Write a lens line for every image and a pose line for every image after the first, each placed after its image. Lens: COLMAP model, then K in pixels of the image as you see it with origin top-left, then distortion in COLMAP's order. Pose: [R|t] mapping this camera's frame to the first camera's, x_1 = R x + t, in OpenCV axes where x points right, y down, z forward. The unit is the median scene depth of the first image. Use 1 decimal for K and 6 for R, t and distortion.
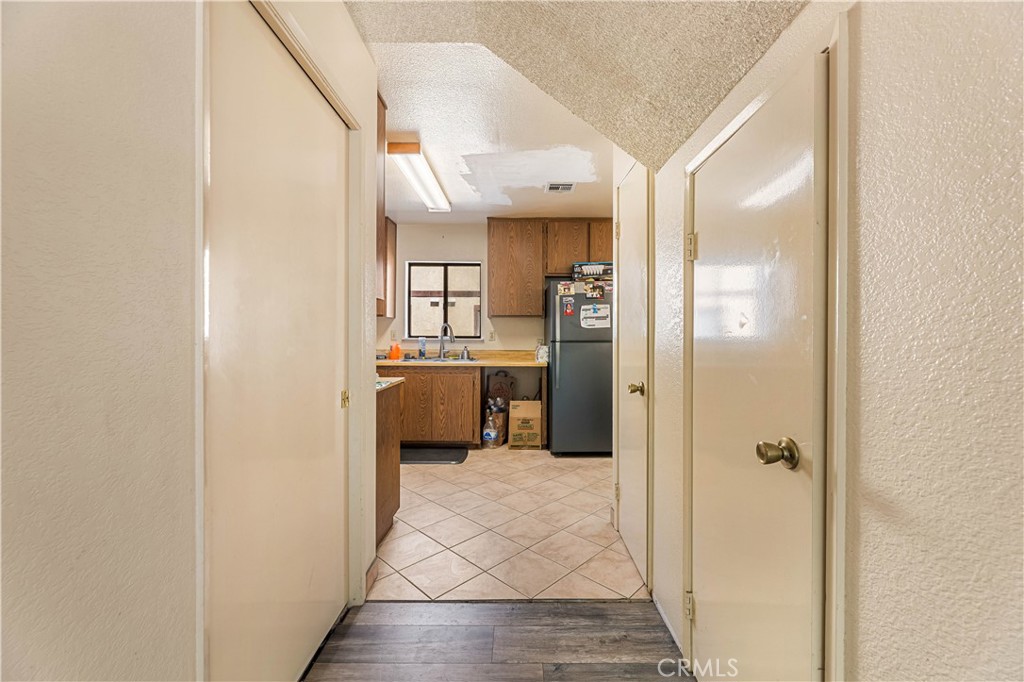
lens RADIAL K [[407.6, 0, 517.8], [0, 407.6, 341.4], [0, 0, 1]] dist [-0.000297, 0.000004]
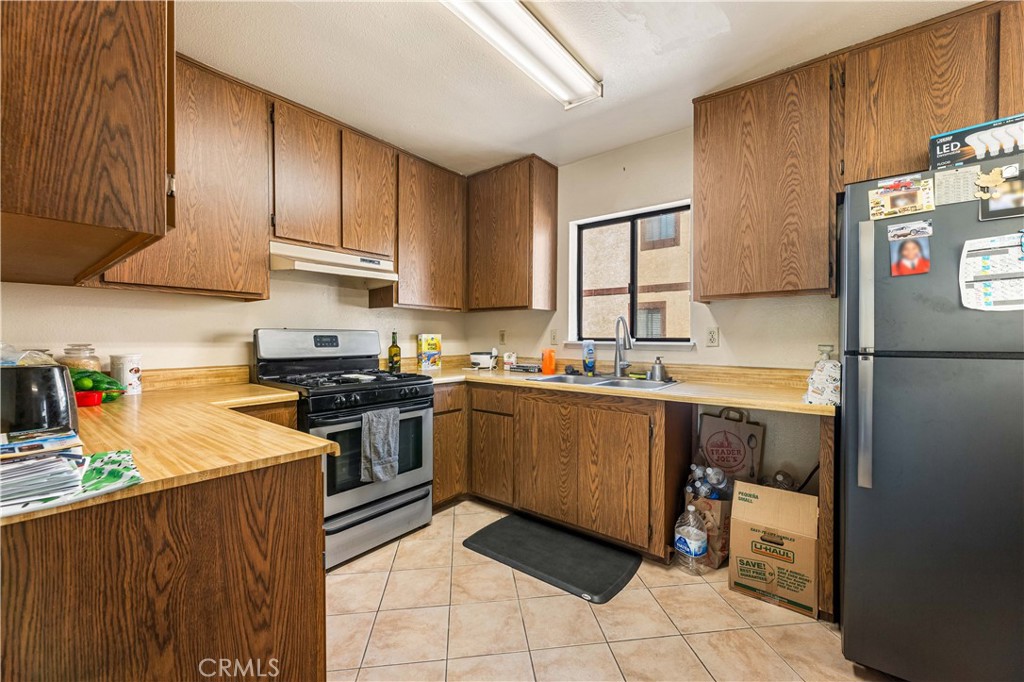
lens RADIAL K [[417.8, 0, 518.5], [0, 417.8, 343.0], [0, 0, 1]] dist [-0.000397, 0.000350]
pose [[0.793944, 0.004701, -0.607973, 0.072574], [-0.004369, 0.999988, 0.002026, -0.007544], [0.607976, 0.001048, 0.793955, 0.492668]]
